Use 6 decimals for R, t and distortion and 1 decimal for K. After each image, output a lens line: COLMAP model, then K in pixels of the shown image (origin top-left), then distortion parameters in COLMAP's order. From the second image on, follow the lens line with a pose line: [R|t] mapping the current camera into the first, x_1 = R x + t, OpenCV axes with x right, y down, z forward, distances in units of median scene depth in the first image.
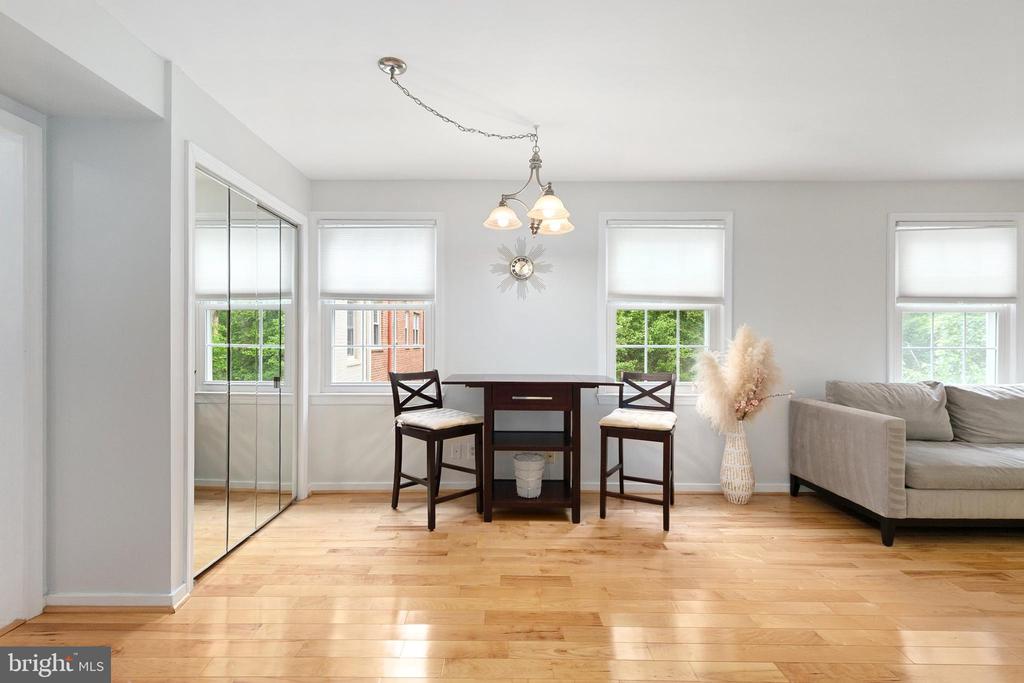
lens RADIAL K [[464.8, 0, 499.5], [0, 464.8, 343.0], [0, 0, 1]] dist [0.011662, -0.003520]
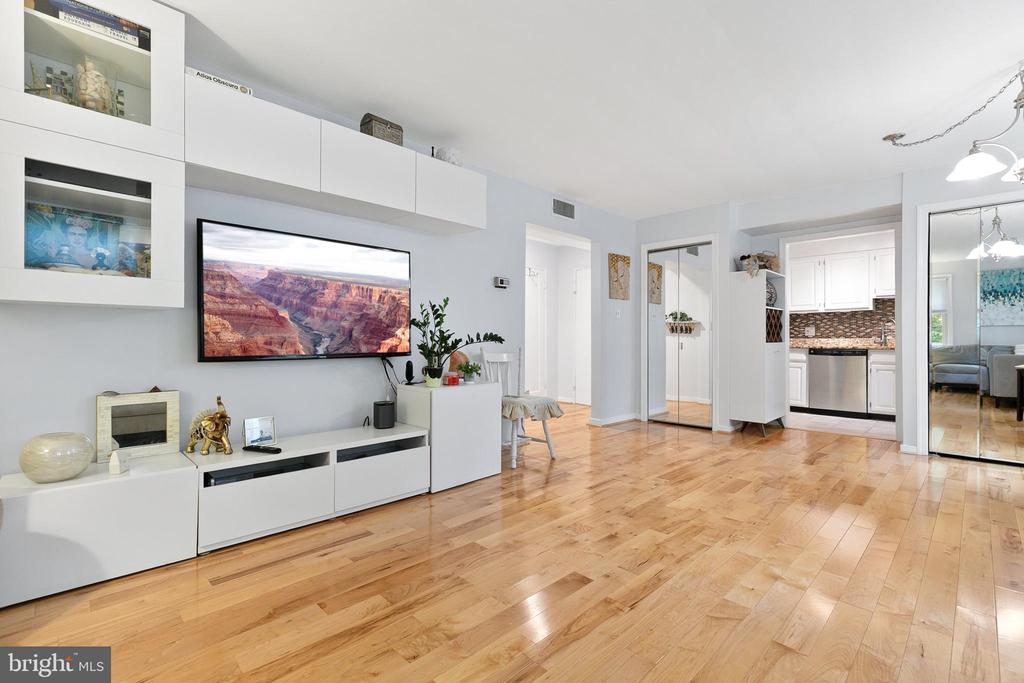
lens RADIAL K [[464.8, 0, 508.0], [0, 464.8, 336.5], [0, 0, 1]] dist [0.011662, -0.003520]
pose [[-0.705066, -0.008872, -0.709086, 1.195824], [-0.010381, 0.999944, -0.002190, 0.067851], [0.709066, 0.005817, -0.705118, 0.780712]]
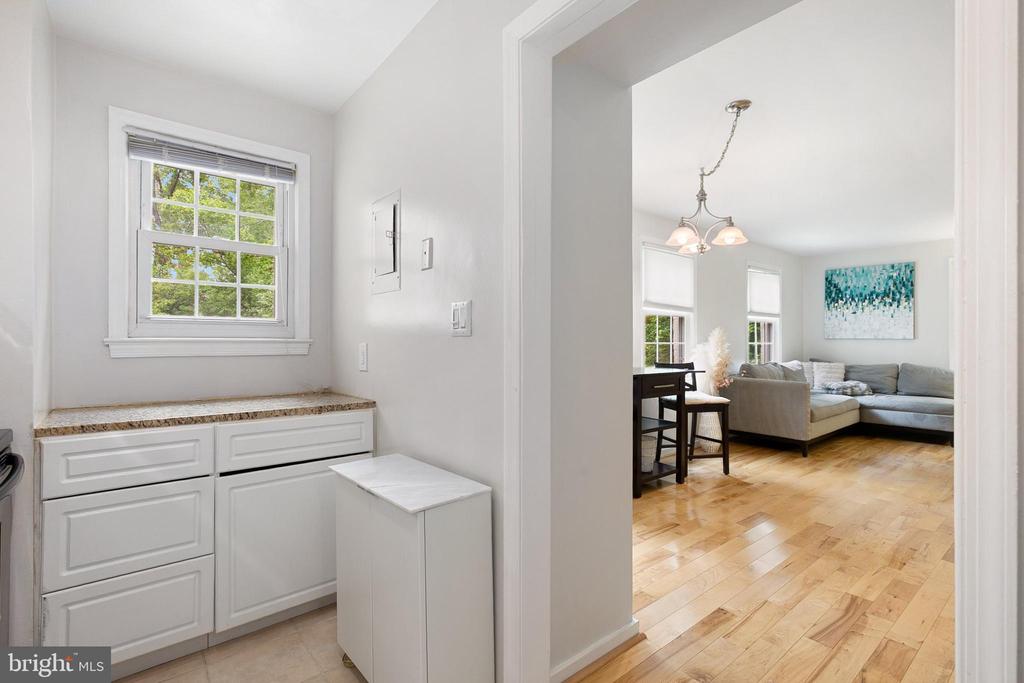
lens RADIAL K [[464.8, 0, 514.3], [0, 464.8, 342.0], [0, 0, 1]] dist [0.011662, -0.003520]
pose [[0.775197, -0.005467, 0.631696, -0.923186], [0.010766, 0.999932, -0.004559, 0.006049], [-0.631628, 0.010335, 0.775203, 0.290770]]
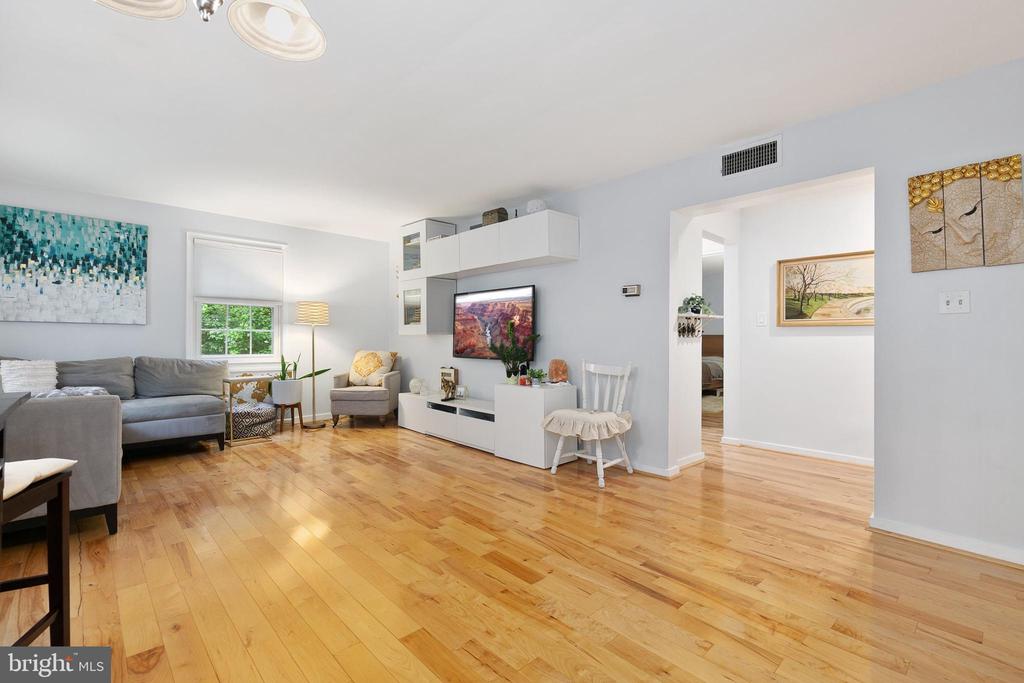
lens RADIAL K [[464.8, 0, 509.1], [0, 464.8, 335.7], [0, 0, 1]] dist [0.011662, -0.003520]
pose [[-0.681013, -0.002830, 0.732266, -0.327153], [-0.002435, 0.999996, 0.001600, 0.031481], [-0.732267, -0.000694, -0.681017, 0.903532]]
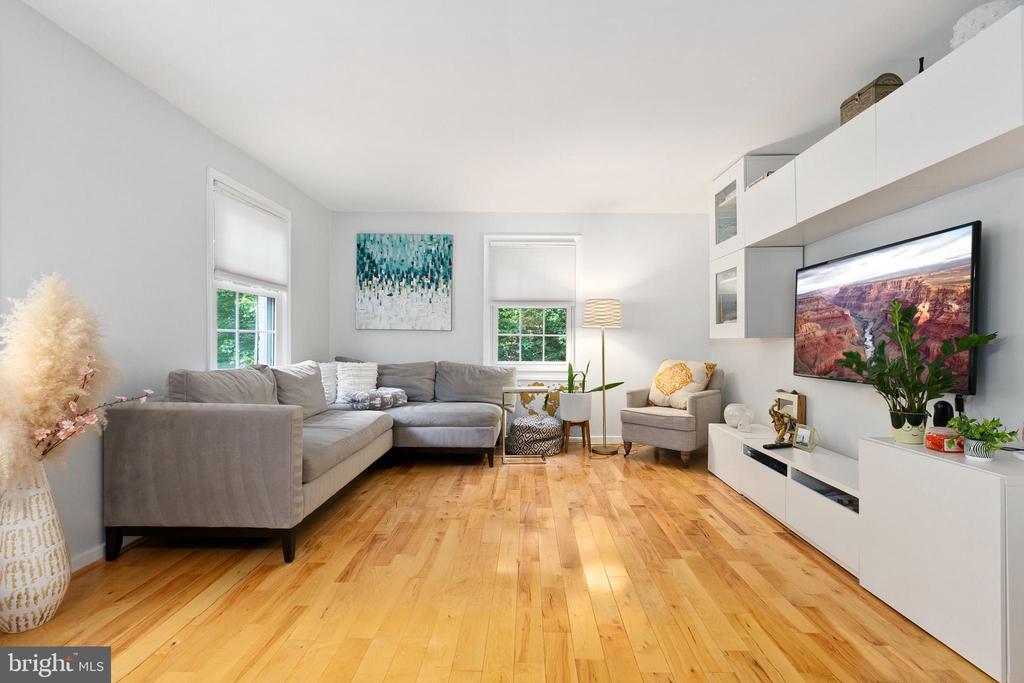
lens RADIAL K [[464.8, 0, 516.4], [0, 464.8, 346.0], [0, 0, 1]] dist [0.011662, -0.003520]
pose [[0.016338, -0.009724, 0.999819, 0.013507], [0.000847, 0.999952, 0.009712, 0.038041], [-0.999866, 0.000688, 0.016345, 0.499902]]
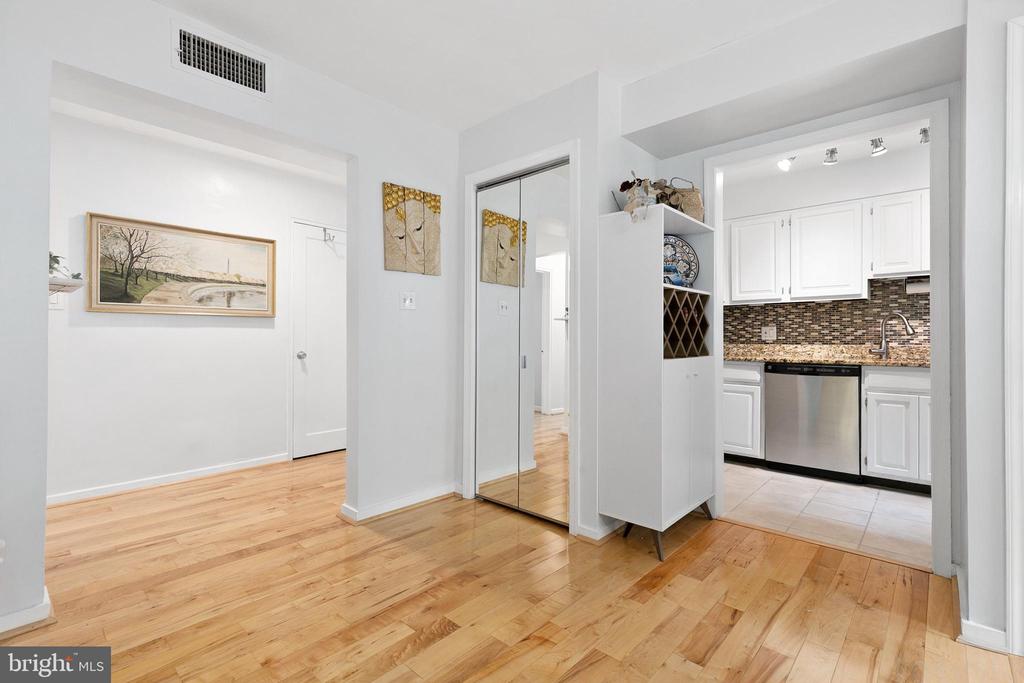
lens RADIAL K [[464.8, 0, 510.4], [0, 464.8, 337.4], [0, 0, 1]] dist [0.011662, -0.003520]
pose [[-0.673103, -0.006728, -0.739518, 0.255958], [-0.011370, 0.999935, 0.001251, 0.044707], [0.739461, 0.009250, -0.673136, 0.619041]]
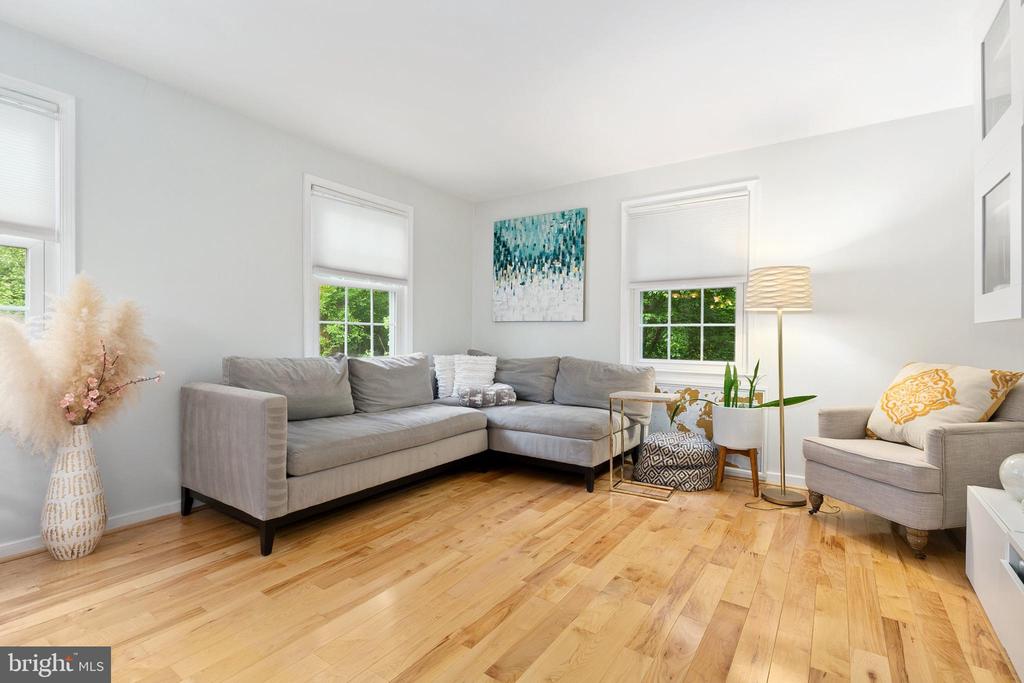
lens RADIAL K [[464.8, 0, 507.4], [0, 464.8, 346.3], [0, 0, 1]] dist [0.011662, -0.003520]
pose [[0.571056, -0.012597, 0.820814, 0.350269], [-0.000438, 0.999877, 0.015650, 0.052107], [-0.820911, -0.009297, 0.570981, 0.173637]]
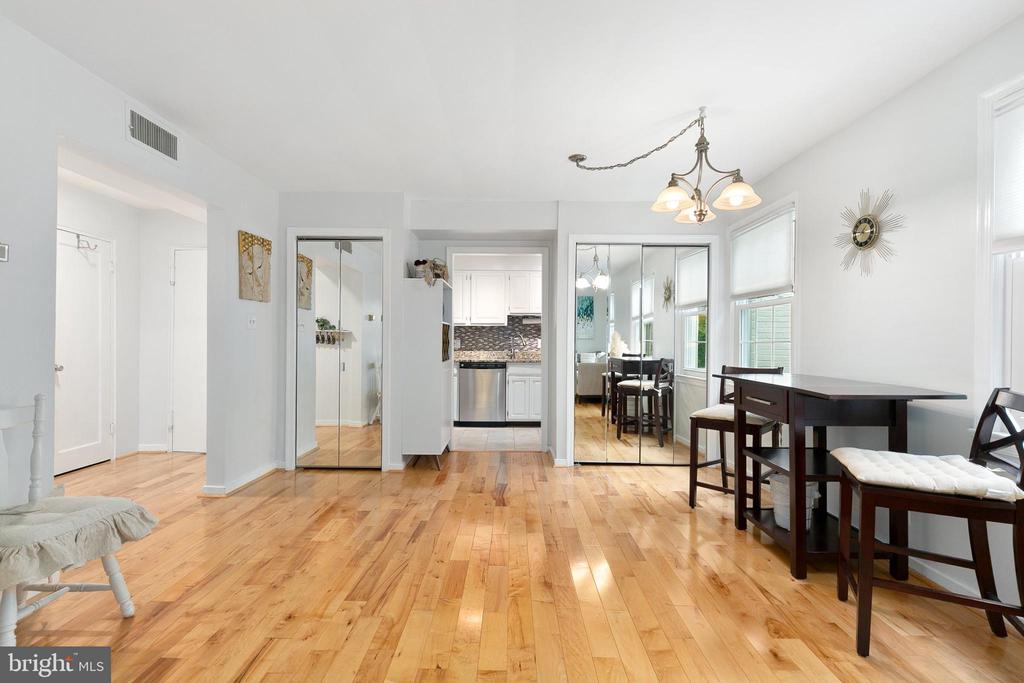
lens RADIAL K [[464.8, 0, 504.1], [0, 464.8, 342.4], [0, 0, 1]] dist [0.011662, -0.003520]
pose [[-0.011019, -0.002043, -0.999937, 0.865166], [-0.015701, 0.999875, -0.001869, 0.020315], [0.999816, 0.015680, -0.011050, 0.508887]]
